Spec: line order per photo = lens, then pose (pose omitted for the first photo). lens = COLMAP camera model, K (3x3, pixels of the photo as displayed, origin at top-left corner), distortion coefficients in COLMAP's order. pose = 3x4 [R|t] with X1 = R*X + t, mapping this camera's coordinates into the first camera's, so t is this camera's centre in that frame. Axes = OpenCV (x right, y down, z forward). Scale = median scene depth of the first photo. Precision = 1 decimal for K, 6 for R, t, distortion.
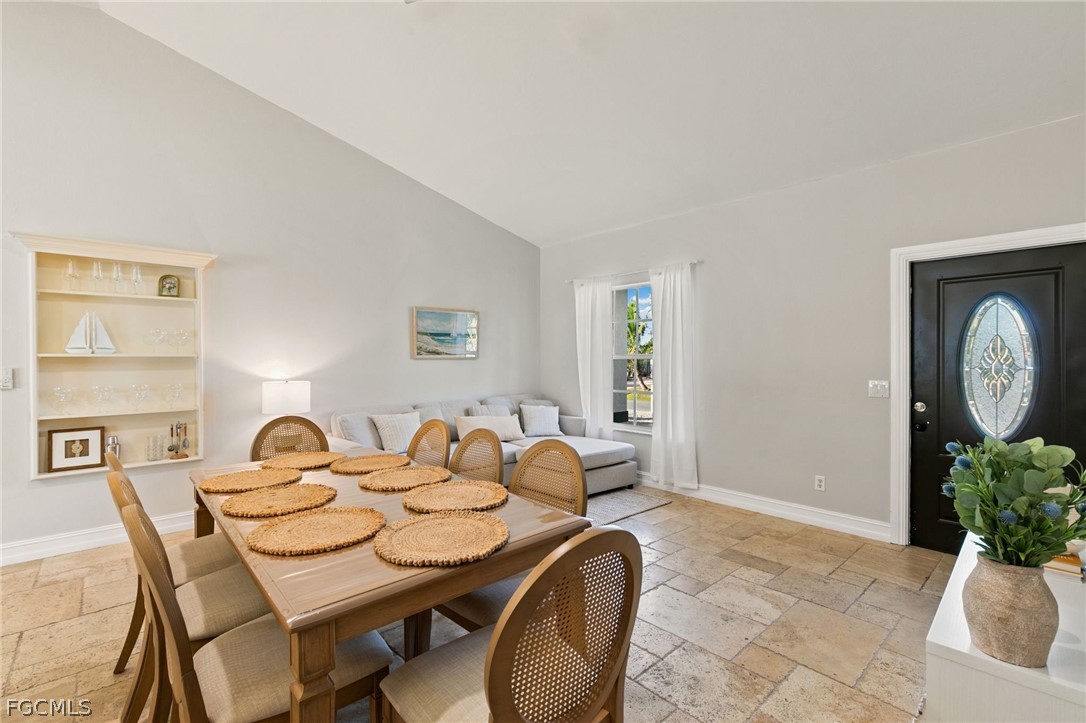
lens RADIAL K [[484.8, 0, 545.8], [0, 484.8, 360.2], [0, 0, 1]] dist [0.005408, 0.000292]
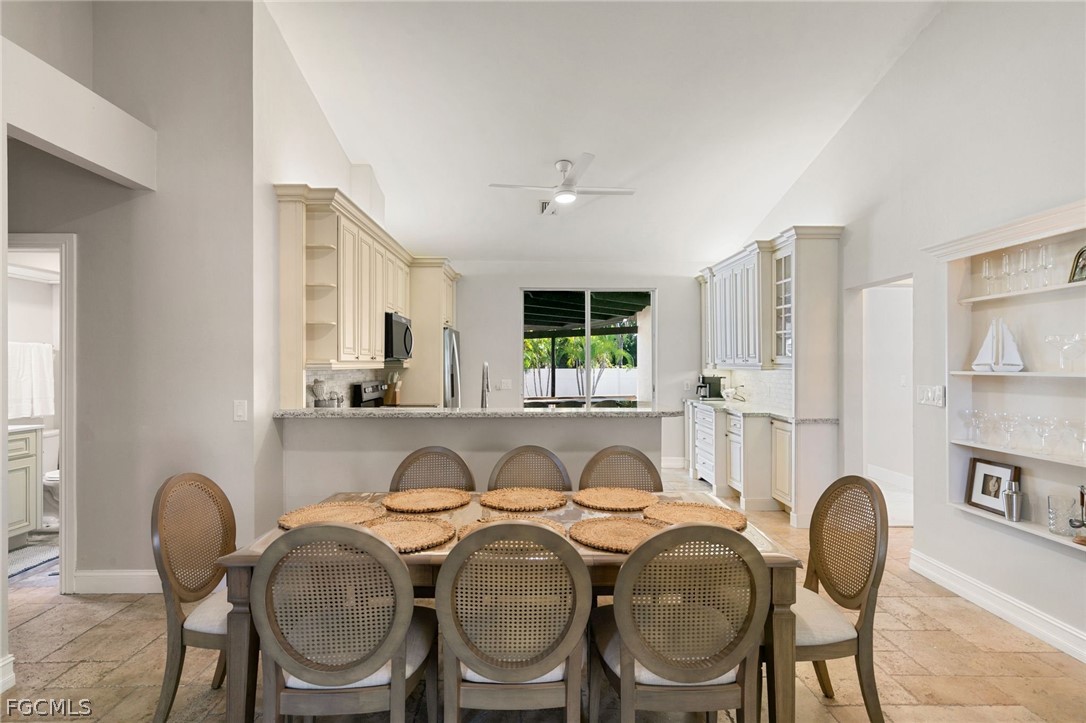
lens RADIAL K [[530.8, 0, 542.1], [0, 530.8, 364.3], [0, 0, 1]] dist [0.001841, -0.000393]
pose [[-0.667011, 0.000822, -0.745047, 0.193518], [-0.004221, 0.999979, 0.004883, -0.023596], [0.745036, 0.006401, -0.666994, 0.933259]]
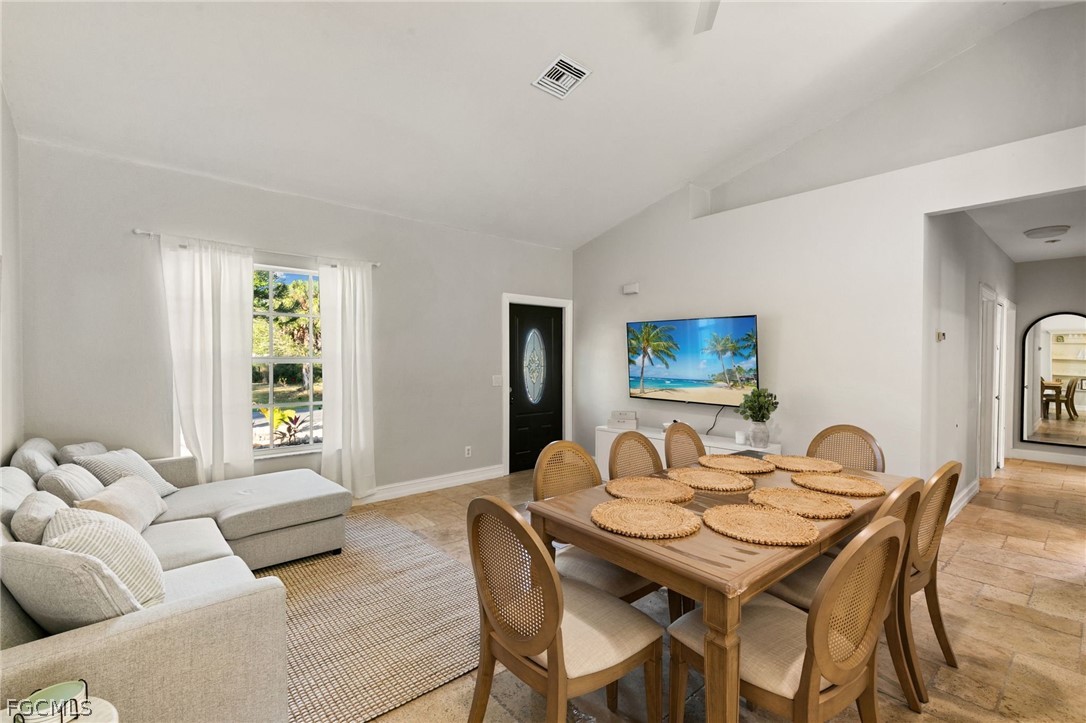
lens RADIAL K [[482.2, 0, 545.3], [0, 482.2, 362.3], [0, 0, 1]] dist [0.006541, -0.000525]
pose [[0.027152, -0.019723, 0.999437, -0.814717], [-0.007246, 0.999775, 0.019926, -0.031719], [-0.999605, -0.007783, 0.027003, 0.761020]]
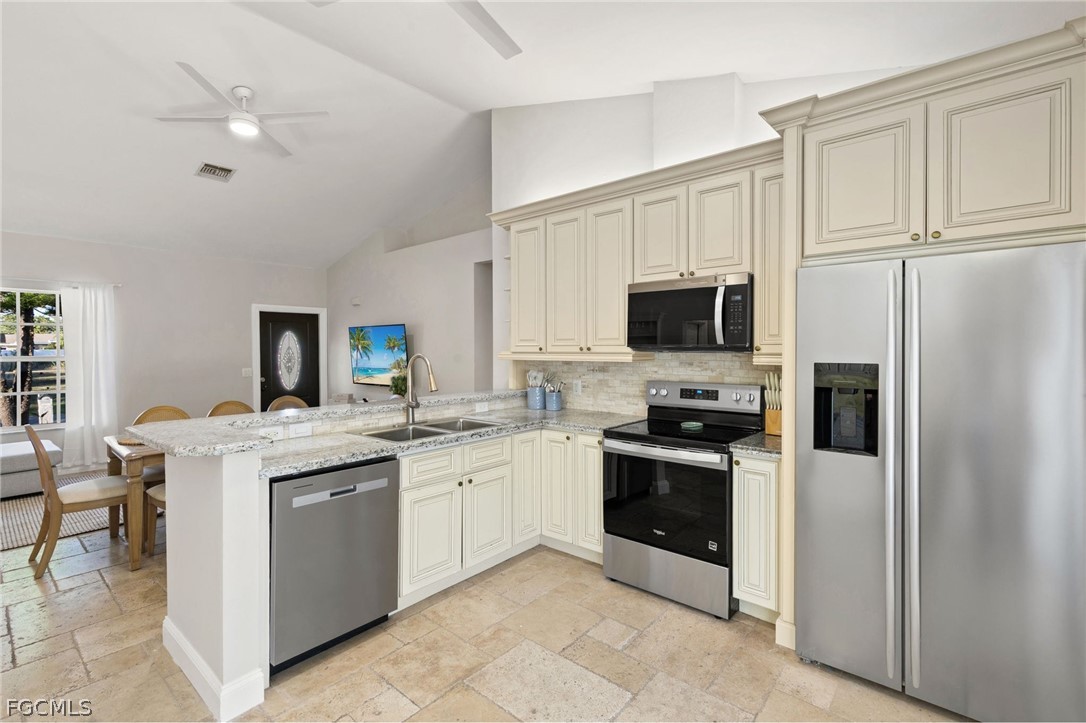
lens RADIAL K [[492.0, 0, 545.4], [0, 492.0, 350.9], [0, 0, 1]] dist [0.002284, 0.000281]
pose [[-0.117635, -0.006604, 0.993035, -1.388121], [0.007944, 0.999940, 0.007591, -0.034534], [-0.993025, 0.008782, -0.117576, 0.020105]]
